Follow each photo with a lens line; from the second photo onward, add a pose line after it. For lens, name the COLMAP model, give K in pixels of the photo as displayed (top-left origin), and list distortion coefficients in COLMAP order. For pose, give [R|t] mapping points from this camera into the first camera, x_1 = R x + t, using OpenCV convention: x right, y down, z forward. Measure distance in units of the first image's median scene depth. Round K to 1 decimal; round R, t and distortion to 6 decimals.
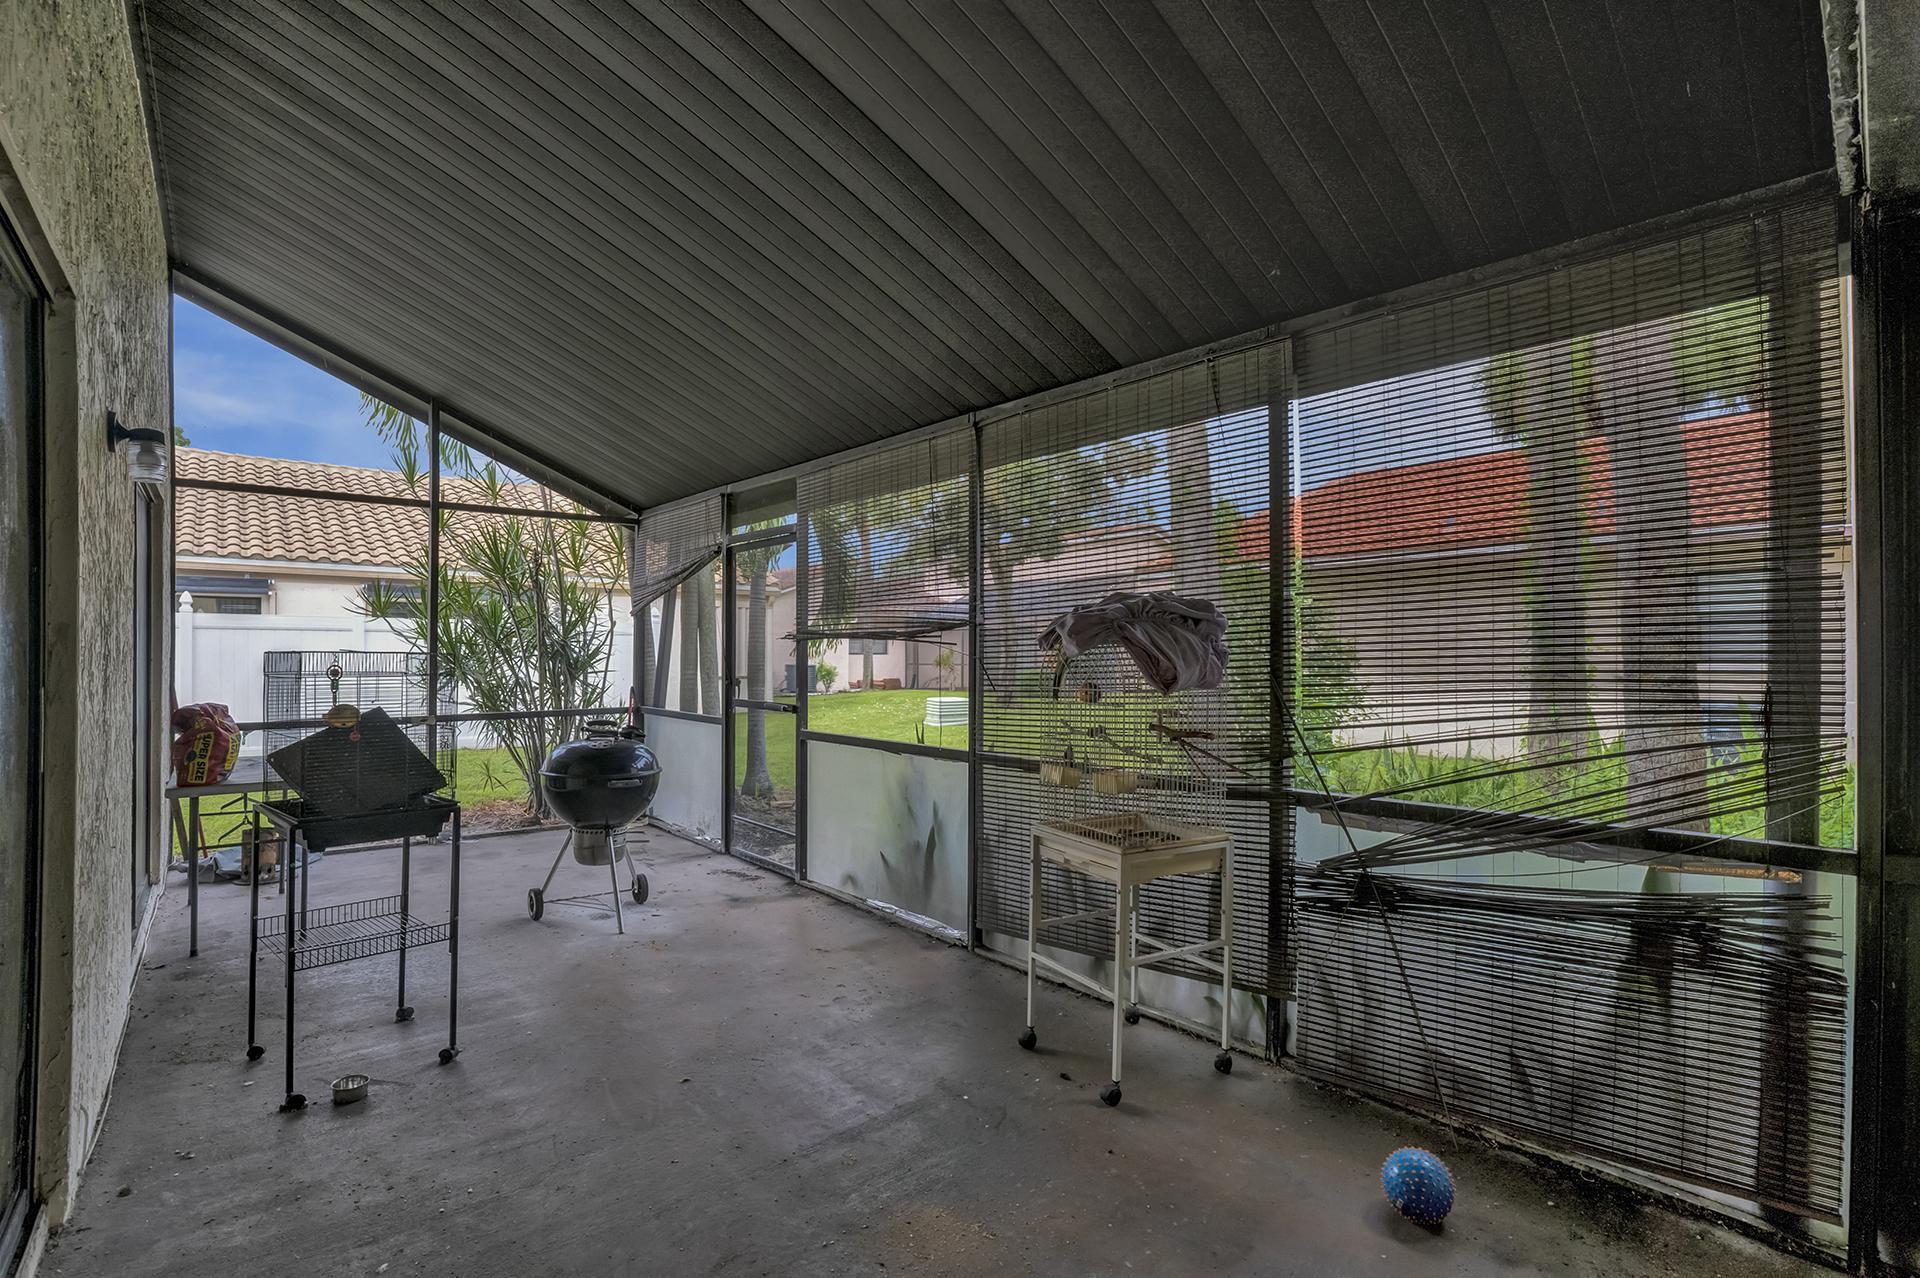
lens RADIAL K [[902.9, 0, 960.0], [0, 902.9, 639.0], [0, 0, 1]] dist [-0.001128, -0.000377]
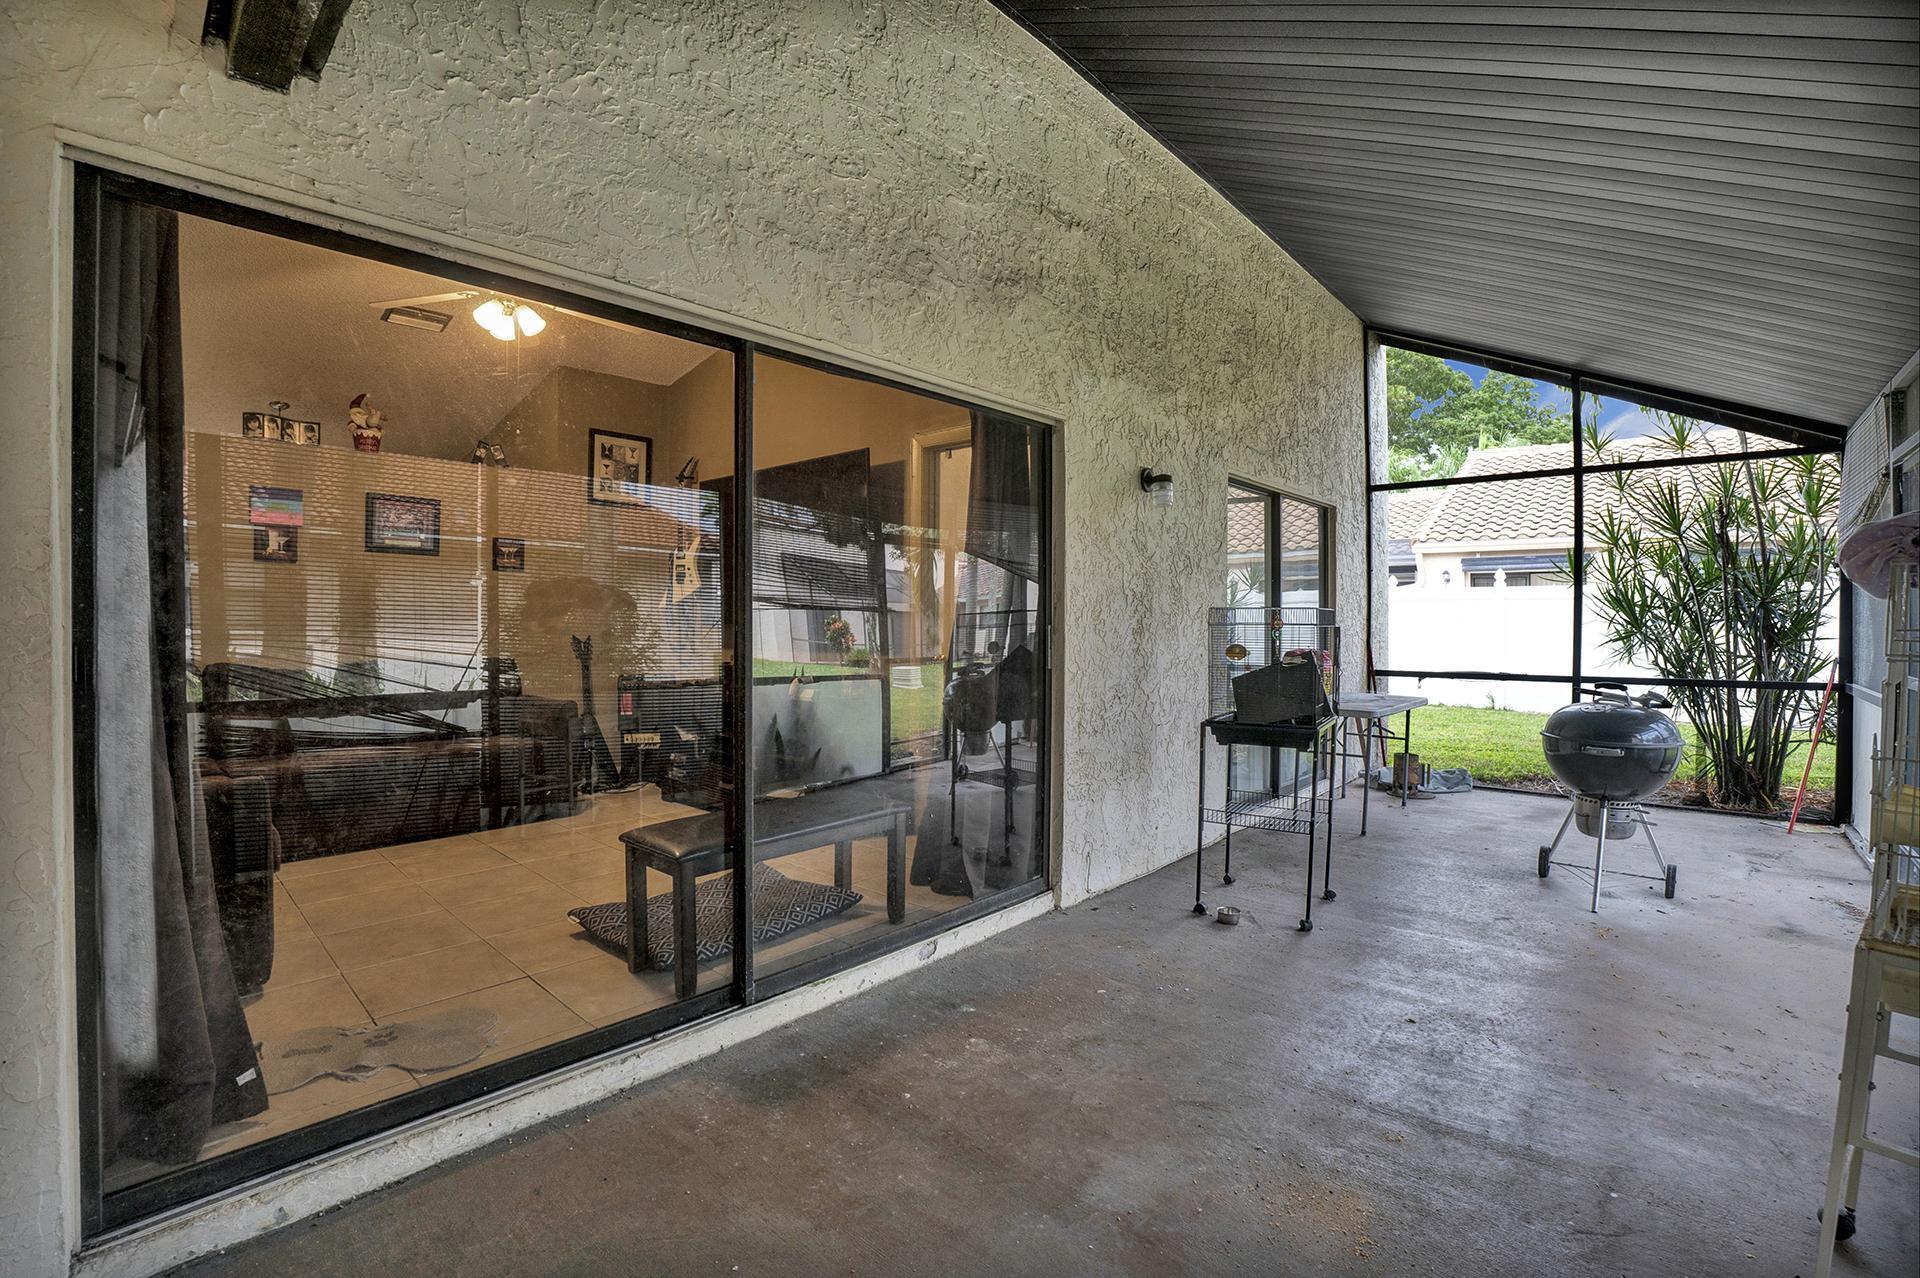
lens RADIAL K [[857.5, 0, 964.2], [0, 857.5, 626.7], [0, 0, 1]] dist [-0.065956, 0.011699]
pose [[0.168805, 0.000528, -0.985649, 0.321829], [0.015232, 0.999879, 0.003144, 0.020356], [0.985532, -0.015544, 0.168776, 0.213615]]
